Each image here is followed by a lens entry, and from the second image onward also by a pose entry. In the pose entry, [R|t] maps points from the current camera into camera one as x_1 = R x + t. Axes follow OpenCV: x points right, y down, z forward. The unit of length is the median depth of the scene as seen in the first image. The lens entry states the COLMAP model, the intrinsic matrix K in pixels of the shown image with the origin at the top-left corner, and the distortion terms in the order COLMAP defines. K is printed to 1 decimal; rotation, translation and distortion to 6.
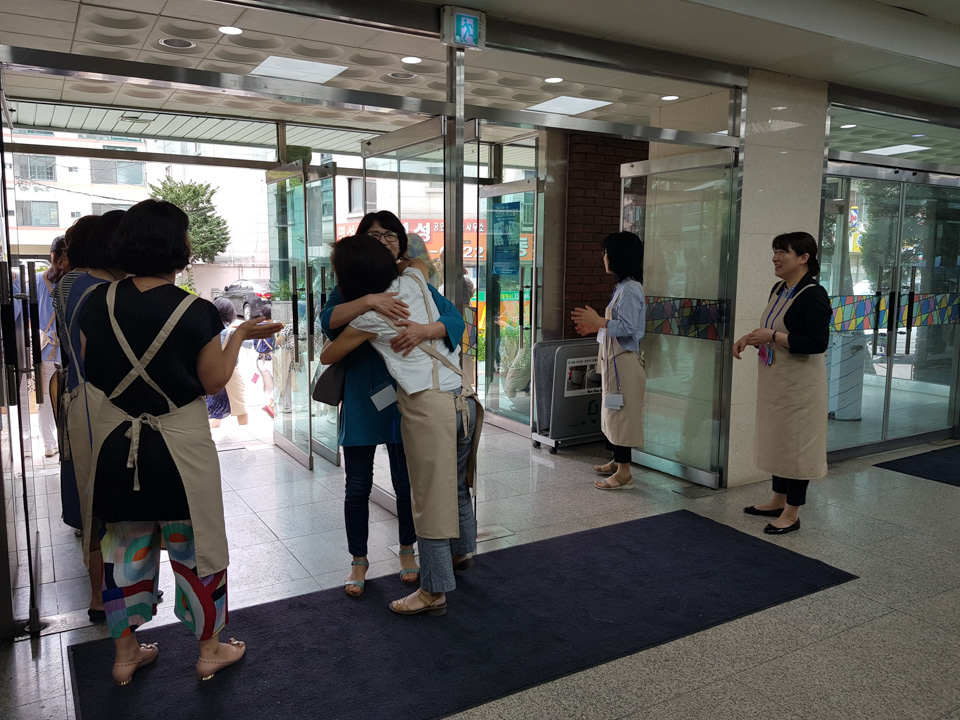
lens RADIAL K [[749.9, 0, 475.8], [0, 749.9, 362.0], [0, 0, 1]] dist [0.048878, -0.070895]
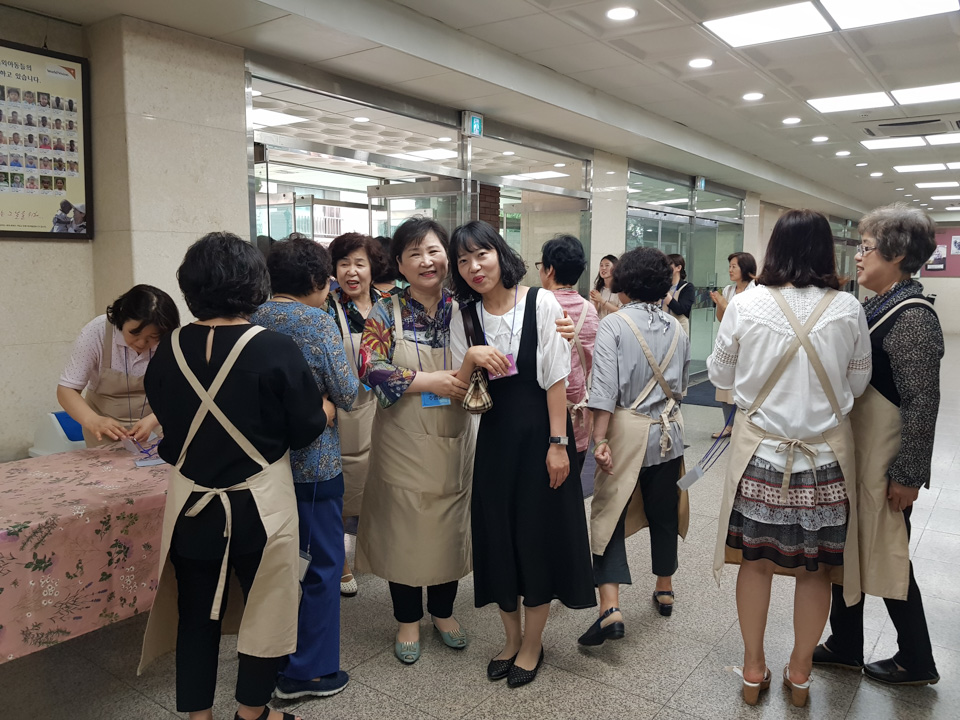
lens RADIAL K [[749.9, 0, 481.9], [0, 749.9, 356.2], [0, 0, 1]] dist [0.048878, -0.070895]
pose [[0.916616, -0.046662, 0.397037, -0.466111], [0.053986, 0.998515, -0.007283, 0.041708], [-0.396108, 0.028110, 0.917774, -0.322282]]
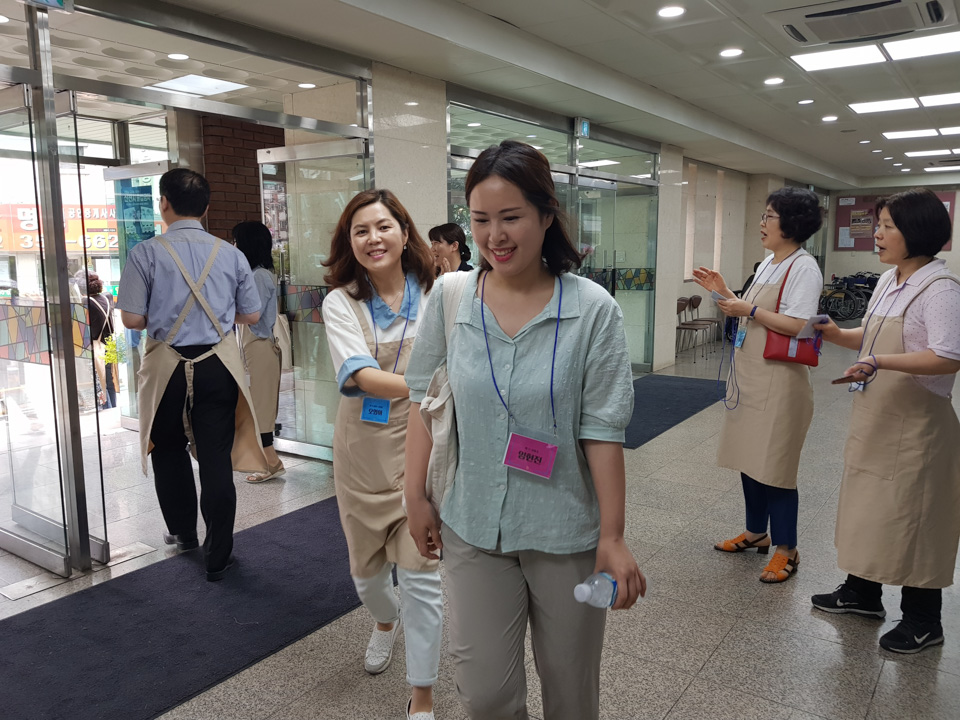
lens RADIAL K [[749.9, 0, 466.2], [0, 749.9, 358.0], [0, 0, 1]] dist [0.048878, -0.070895]
pose [[0.916203, -0.069999, 0.394552, 0.040868], [0.066152, 0.997536, 0.023364, 0.000453], [-0.395216, 0.004694, 0.918576, 0.001807]]
